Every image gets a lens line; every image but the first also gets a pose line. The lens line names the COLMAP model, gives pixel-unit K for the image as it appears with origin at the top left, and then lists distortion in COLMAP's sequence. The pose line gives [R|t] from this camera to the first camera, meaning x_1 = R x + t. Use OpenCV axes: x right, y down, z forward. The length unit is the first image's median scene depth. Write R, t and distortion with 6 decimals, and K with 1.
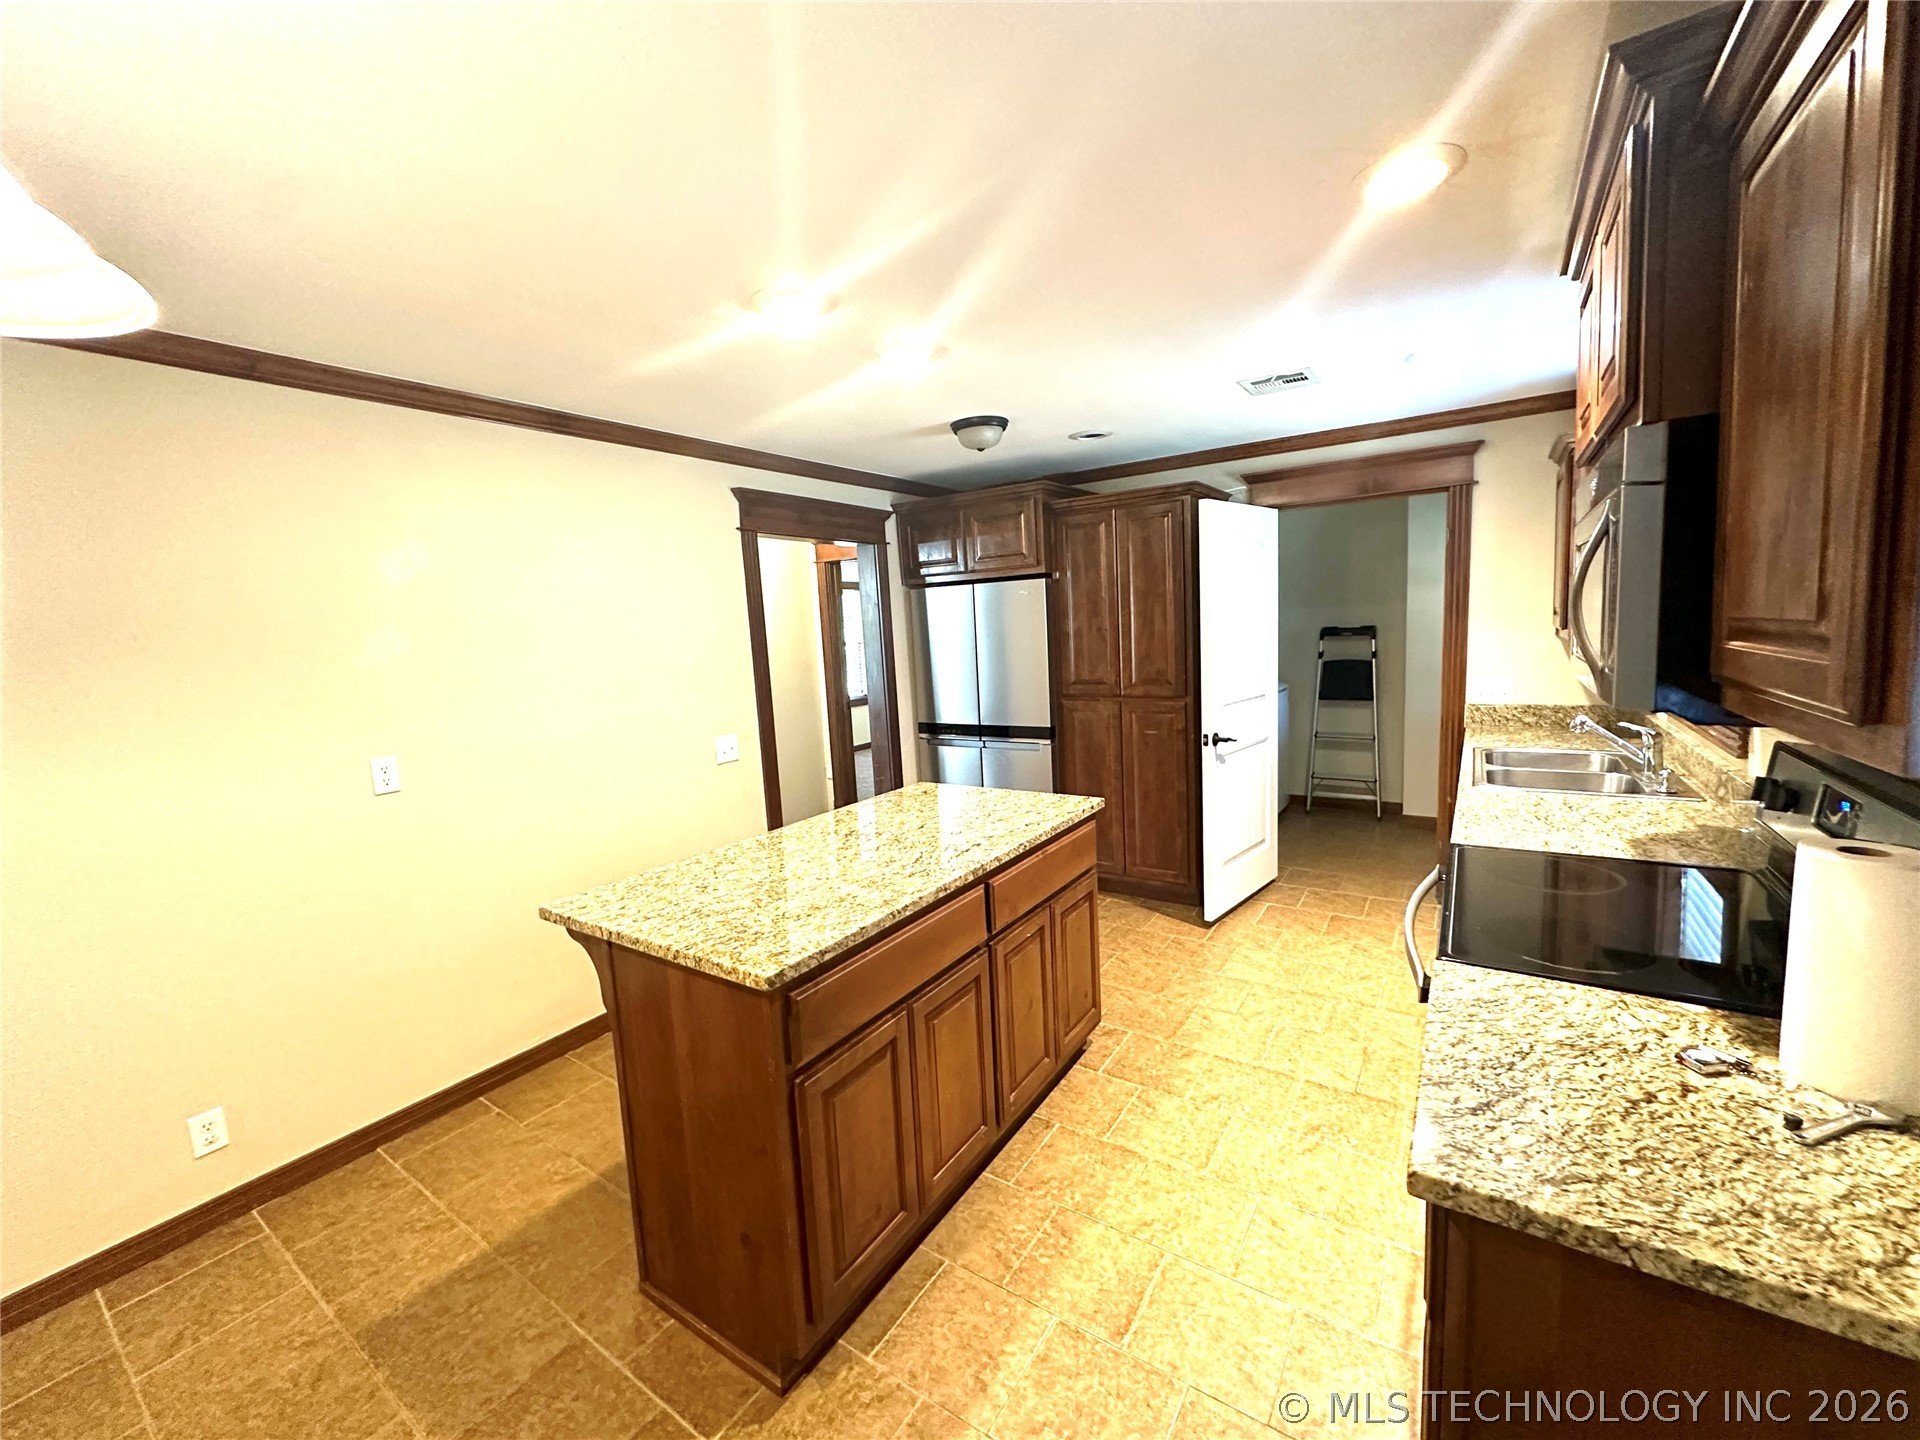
lens RADIAL K [[767.1, 0, 957.7], [0, 767.1, 725.6], [0, 0, 1]] dist [-0.005276, 0.000522]
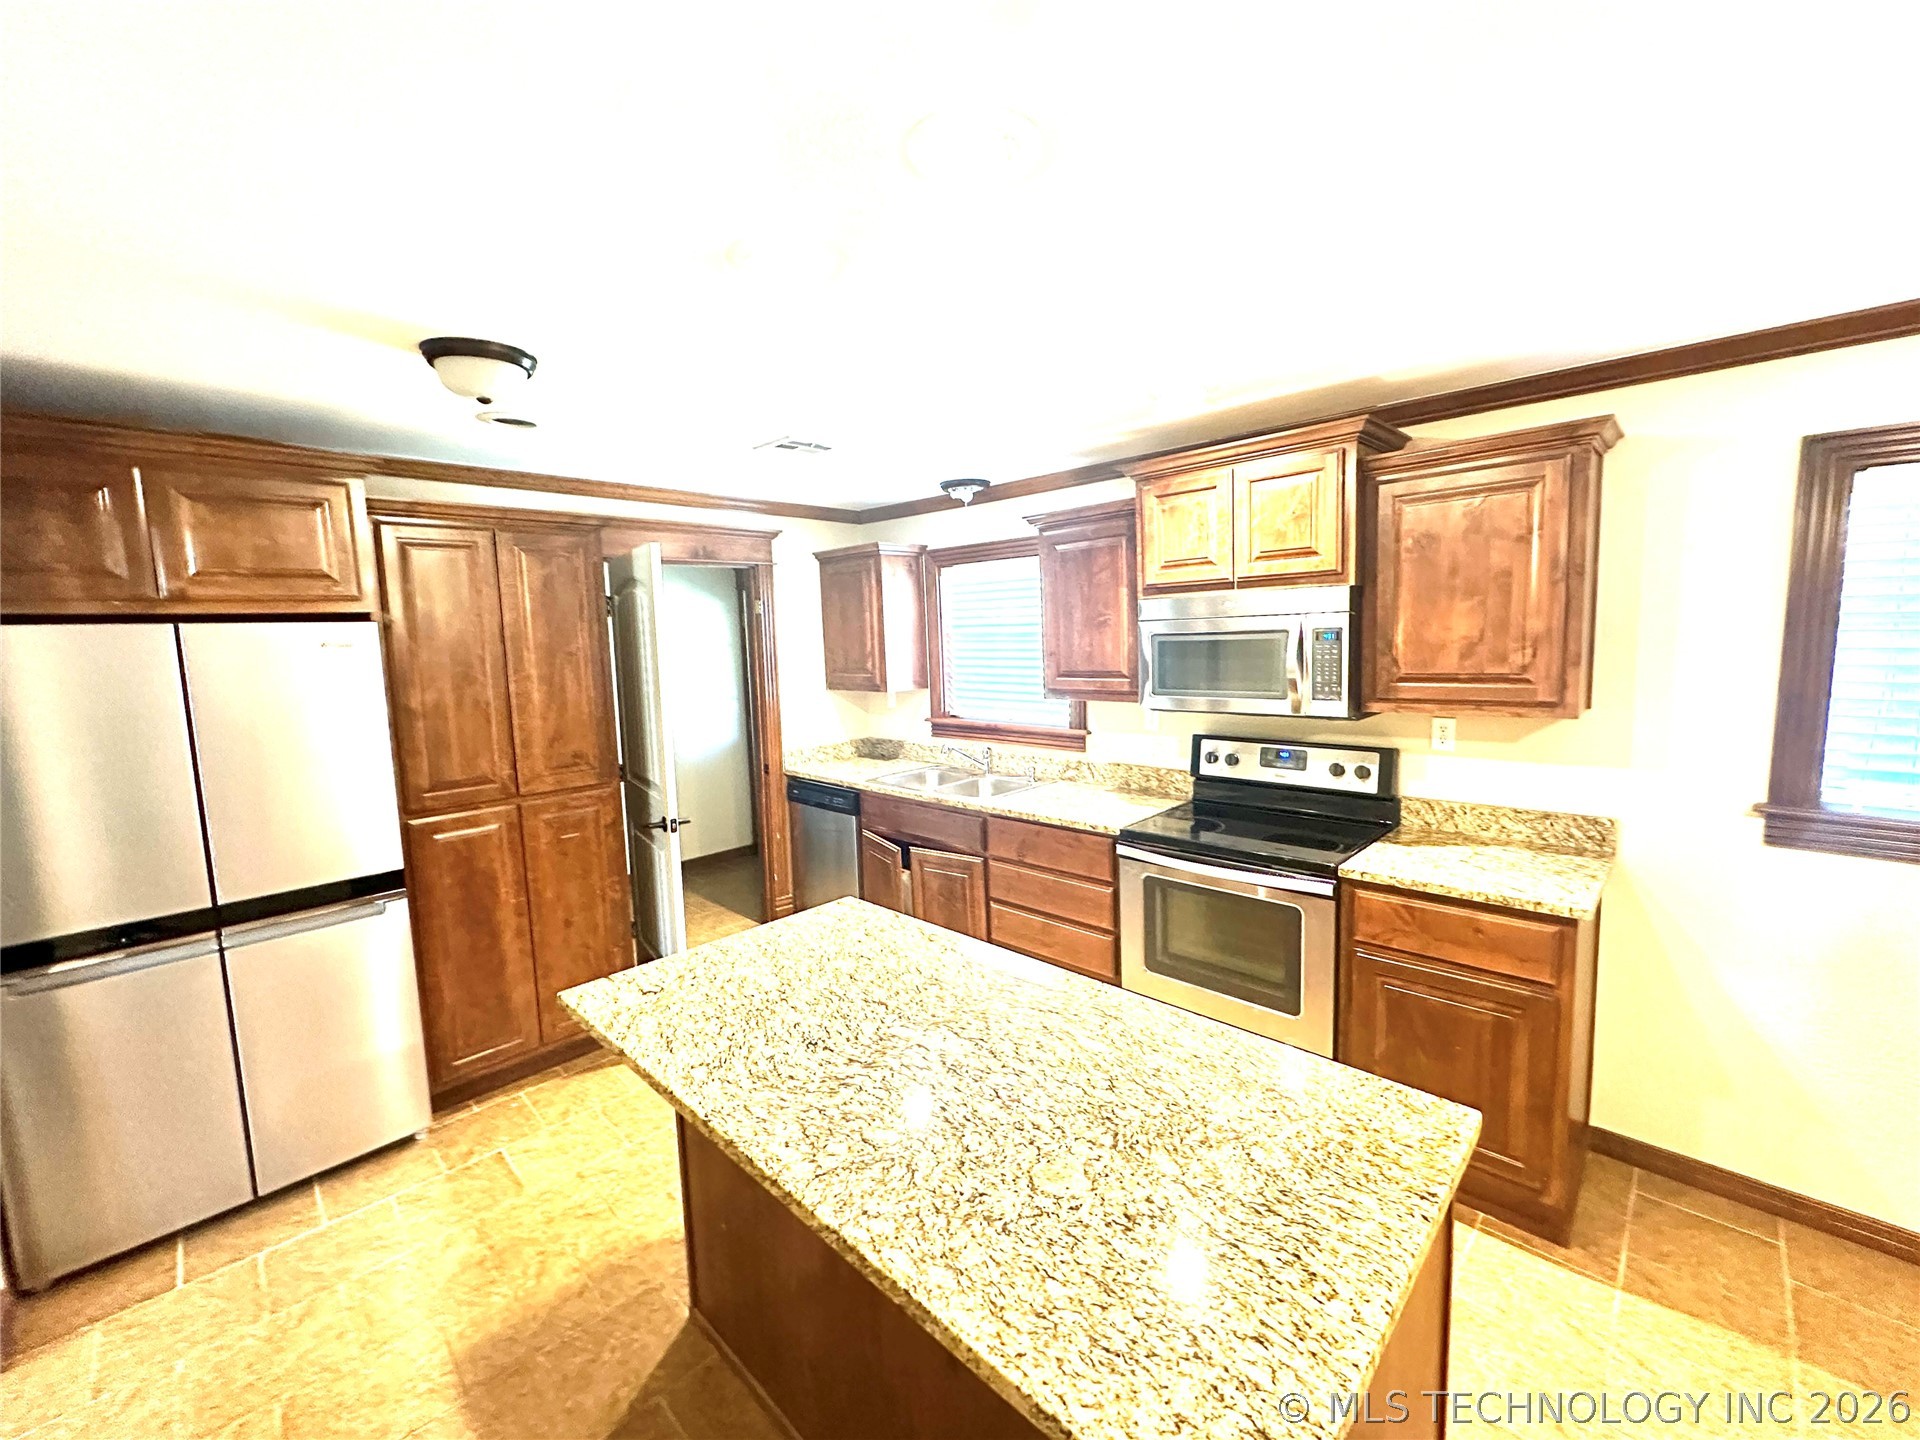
lens RADIAL K [[767.1, 0, 958.0], [0, 767.1, 718.4], [0, 0, 1]] dist [-0.005276, 0.000522]
pose [[0.184267, -0.063633, 0.980814, -0.411226], [0.150464, 0.987966, 0.035829, -0.075427], [-0.971291, 0.140975, 0.191624, 0.480818]]
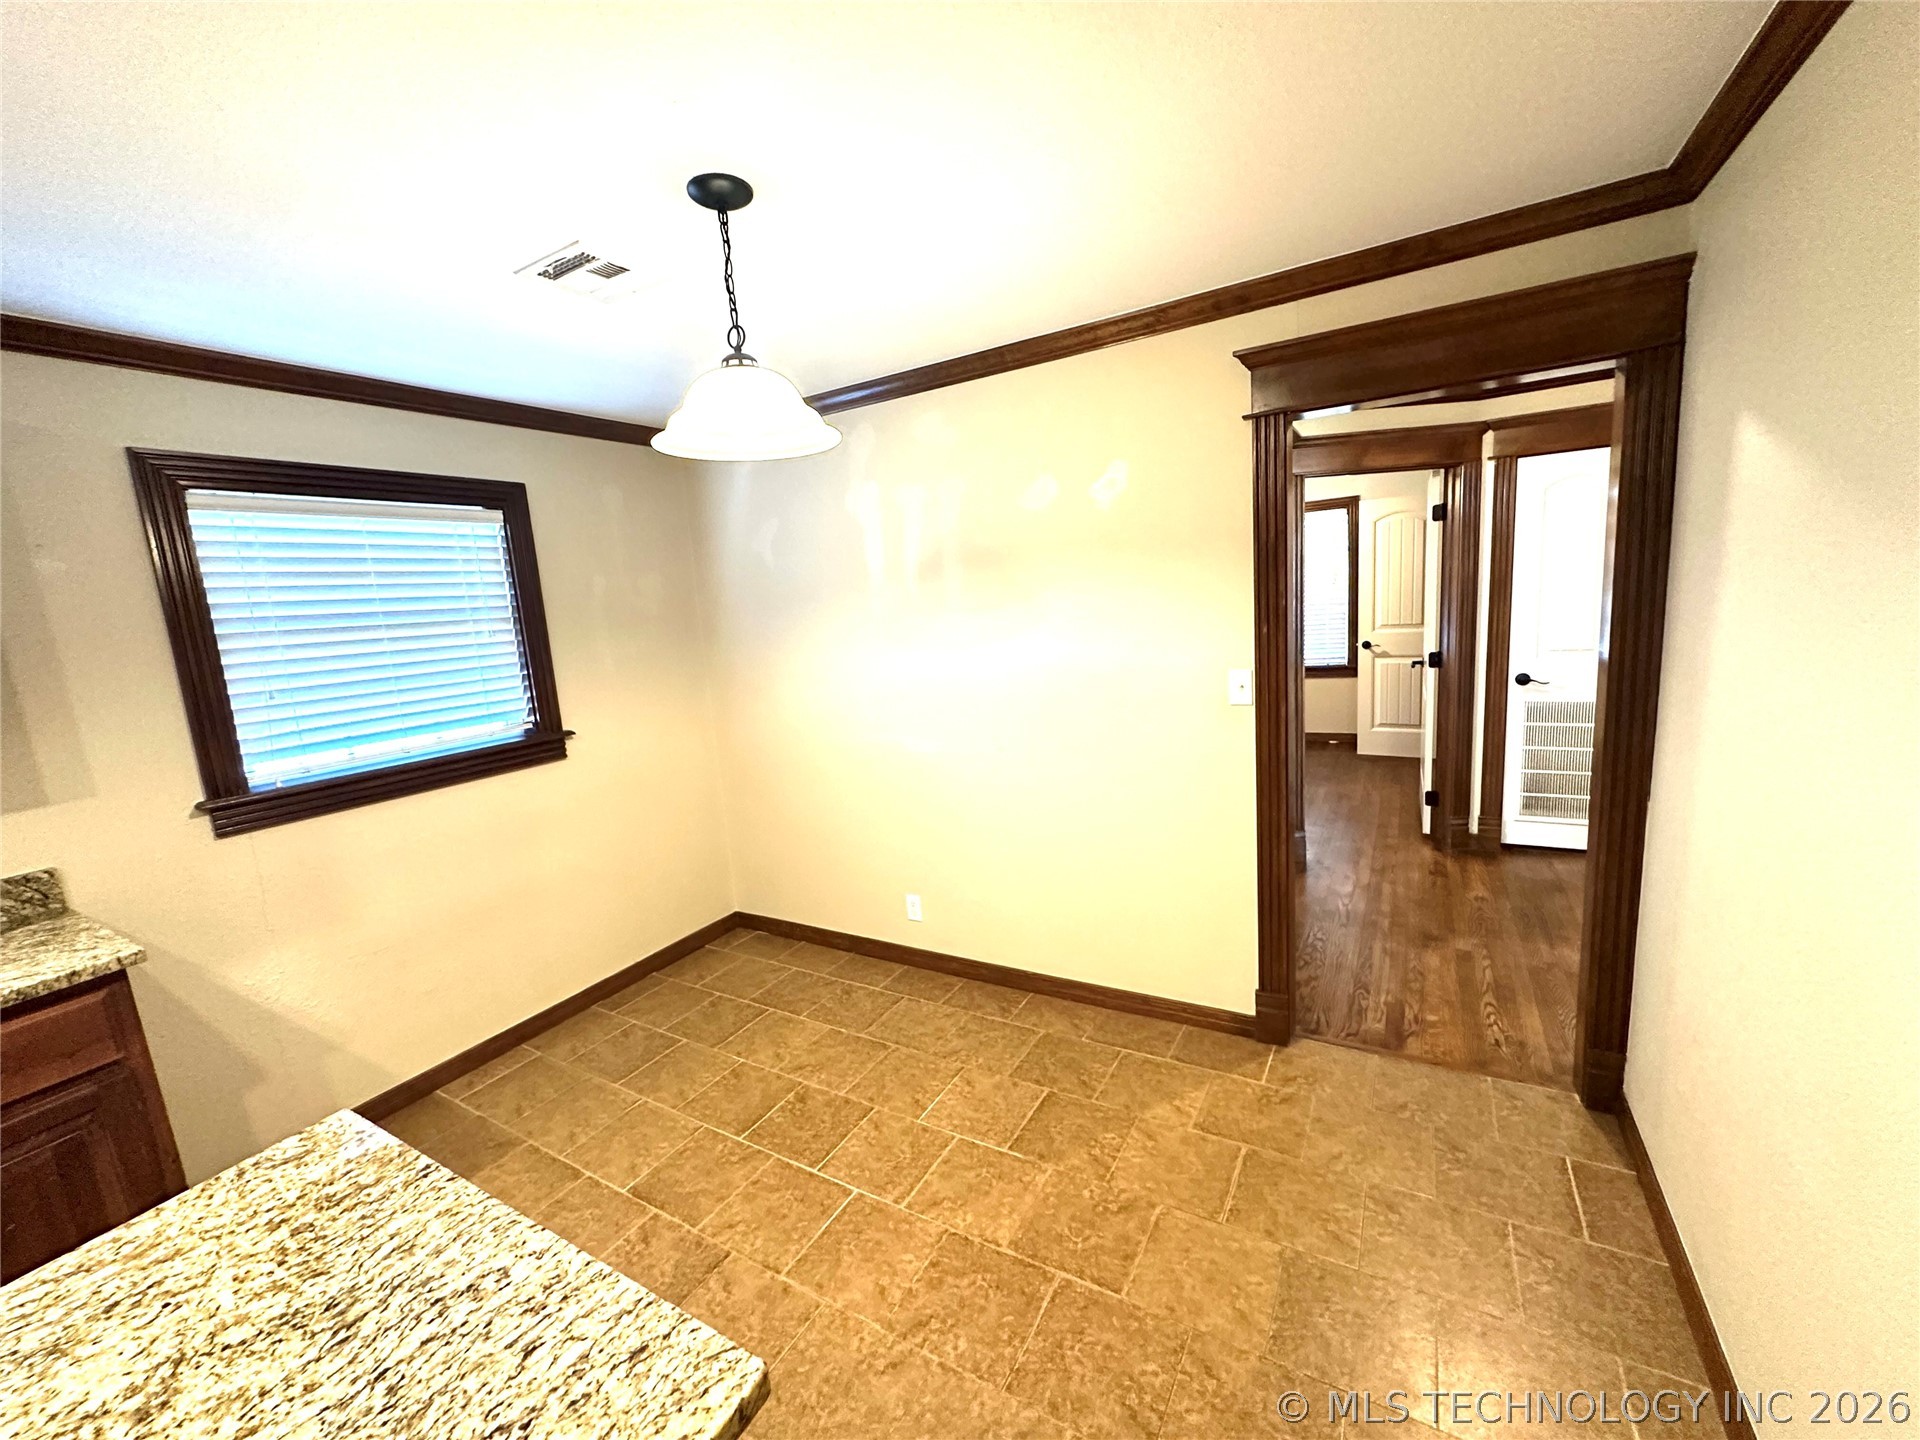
lens RADIAL K [[767.1, 0, 959.6], [0, 767.1, 717.0], [0, 0, 1]] dist [-0.005276, 0.000522]
pose [[-0.989868, 0.134839, -0.044497, -0.314333], [0.116080, 0.948944, 0.293310, -0.069841], [0.081774, 0.285173, -0.954981, 0.601413]]
